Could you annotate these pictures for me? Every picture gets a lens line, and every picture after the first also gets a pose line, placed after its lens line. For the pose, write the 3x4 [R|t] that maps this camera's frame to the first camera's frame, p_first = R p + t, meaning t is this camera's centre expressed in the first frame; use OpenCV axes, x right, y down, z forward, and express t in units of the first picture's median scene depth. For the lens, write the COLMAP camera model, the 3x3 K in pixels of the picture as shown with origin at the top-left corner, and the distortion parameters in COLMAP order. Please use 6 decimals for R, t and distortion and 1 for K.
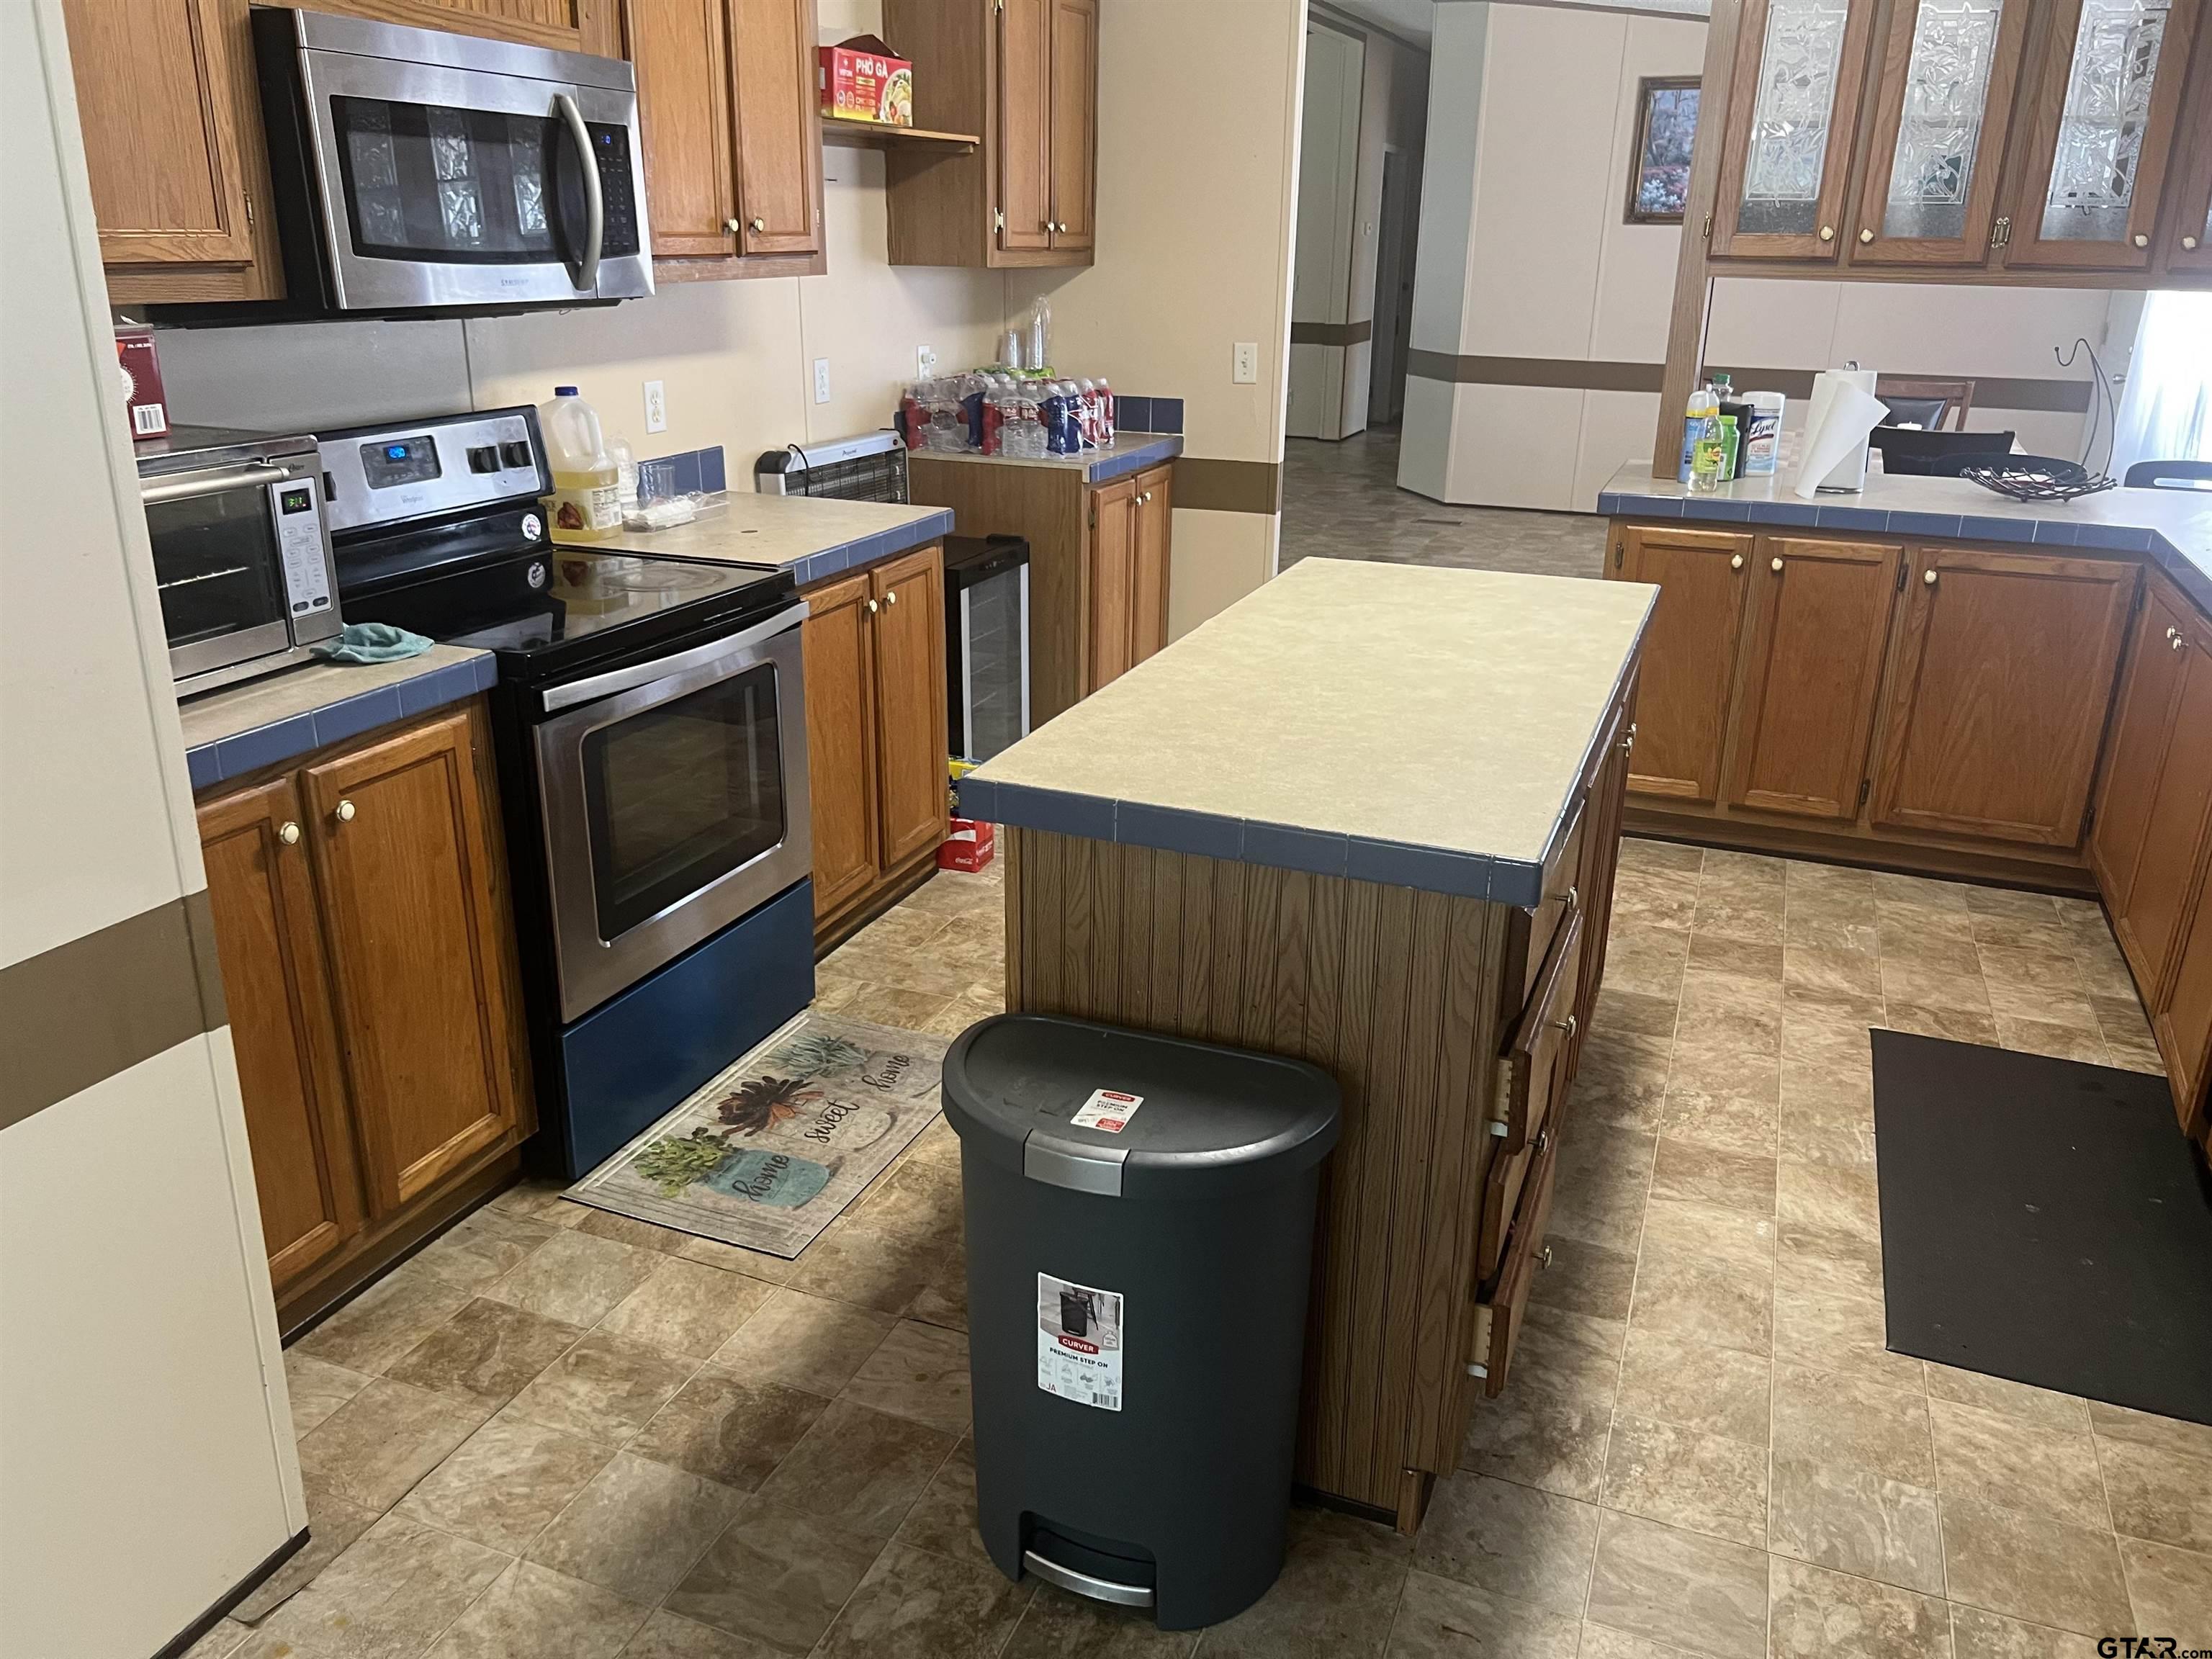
lens RADIAL K [[1684.7, 0, 1113.4], [0, 1684.7, 787.7], [0, 0, 1]] dist [0.046738, -0.053159]
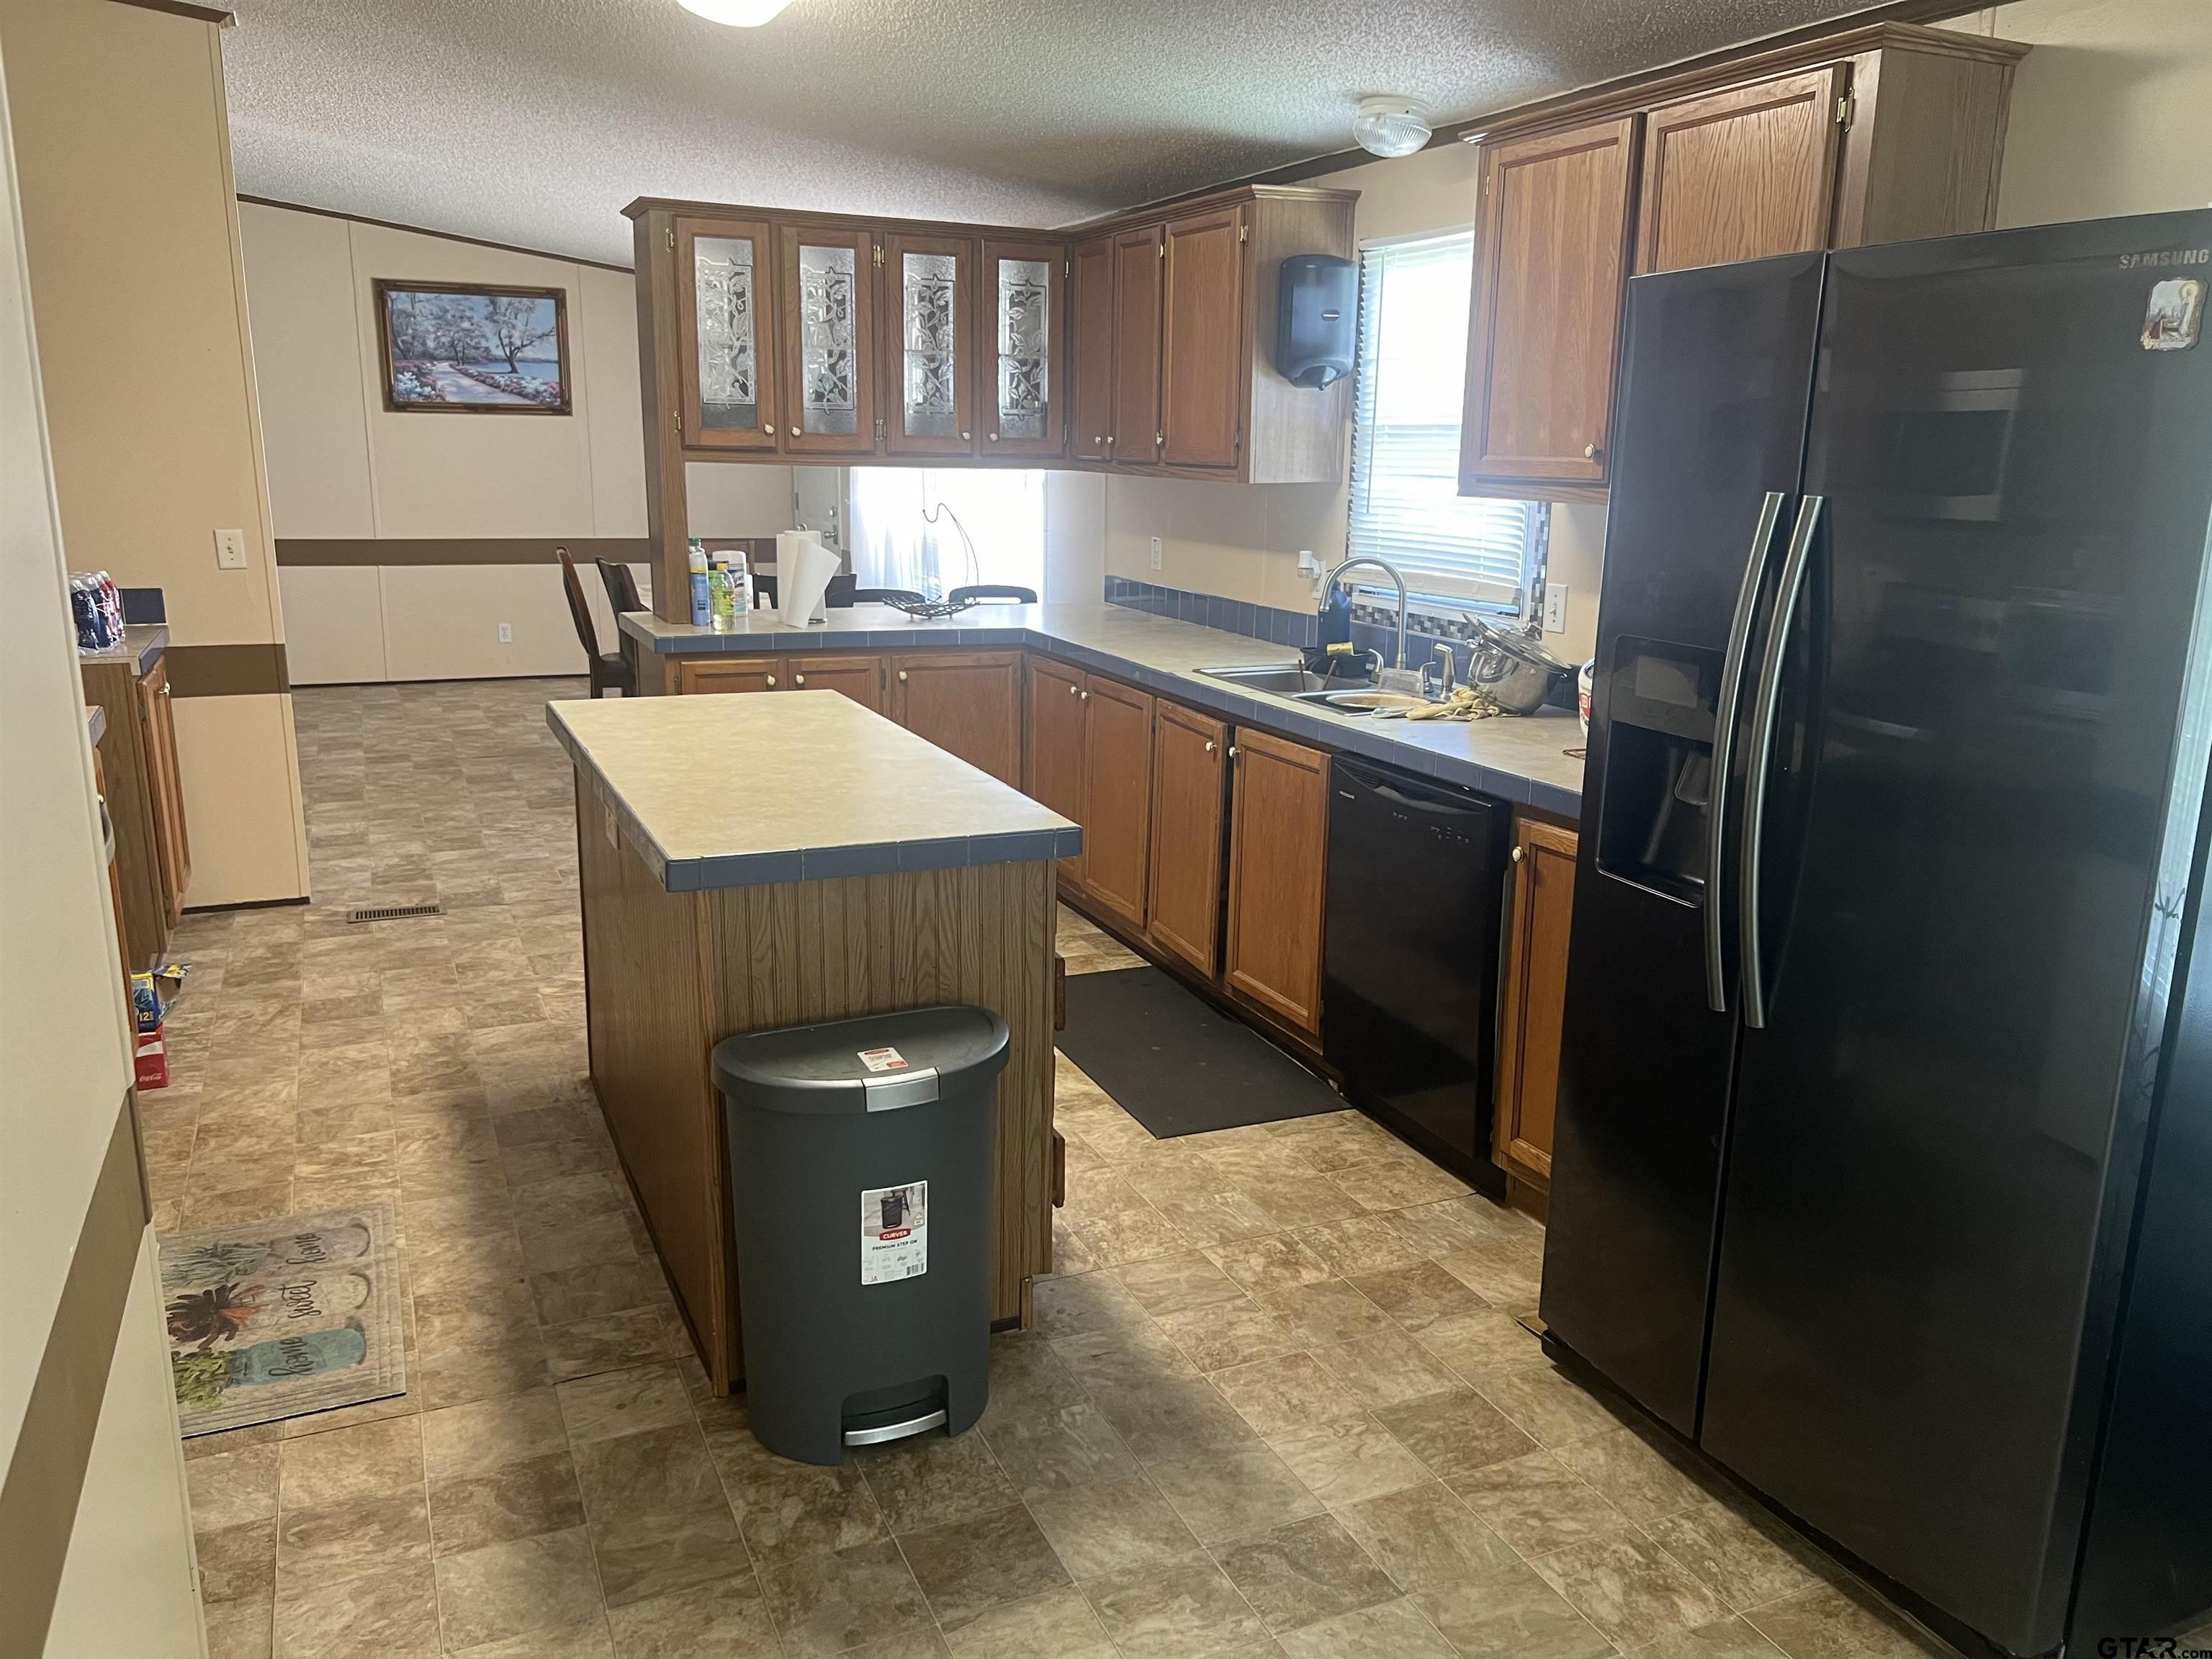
lens RADIAL K [[1665.7, 0, 1110.6], [0, 1665.7, 818.3], [0, 0, 1]] dist [0.090771, -0.107589]
pose [[0.695030, -0.165700, 0.699627, -0.644193], [0.221837, 0.975027, 0.010547, 0.020312], [-0.683902, 0.147872, 0.714431, -0.112678]]
